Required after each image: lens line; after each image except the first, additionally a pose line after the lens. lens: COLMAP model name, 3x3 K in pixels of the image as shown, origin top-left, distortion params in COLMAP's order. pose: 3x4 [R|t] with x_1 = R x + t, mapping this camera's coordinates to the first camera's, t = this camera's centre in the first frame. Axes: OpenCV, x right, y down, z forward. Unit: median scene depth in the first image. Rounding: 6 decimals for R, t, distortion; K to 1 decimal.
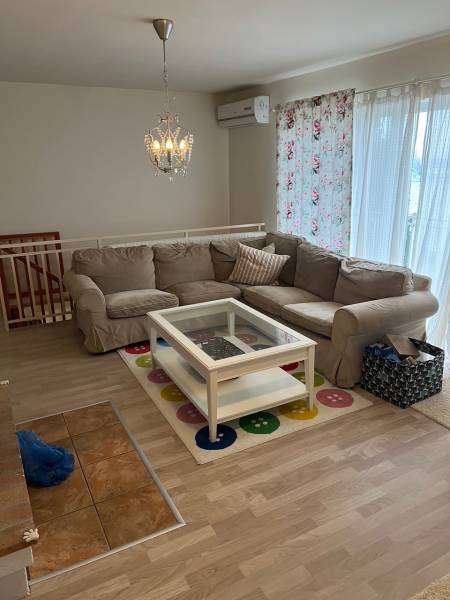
lens RADIAL K [[455.5, 0, 220.7], [0, 455.5, 304.5], [0, 0, 1]] dist [0.063358, -0.072273]
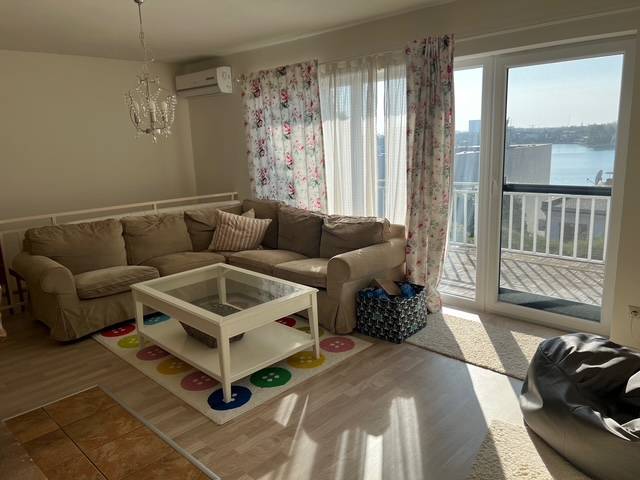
lens RADIAL K [[485.9, 0, 318.6], [0, 485.9, 243.6], [0, 0, 1]] dist [0.063358, -0.072273]
pose [[0.954262, -0.080694, 0.287876, -0.076889], [0.106896, 0.991326, -0.076465, 0.049563], [-0.279209, 0.103740, 0.954610, -0.054008]]
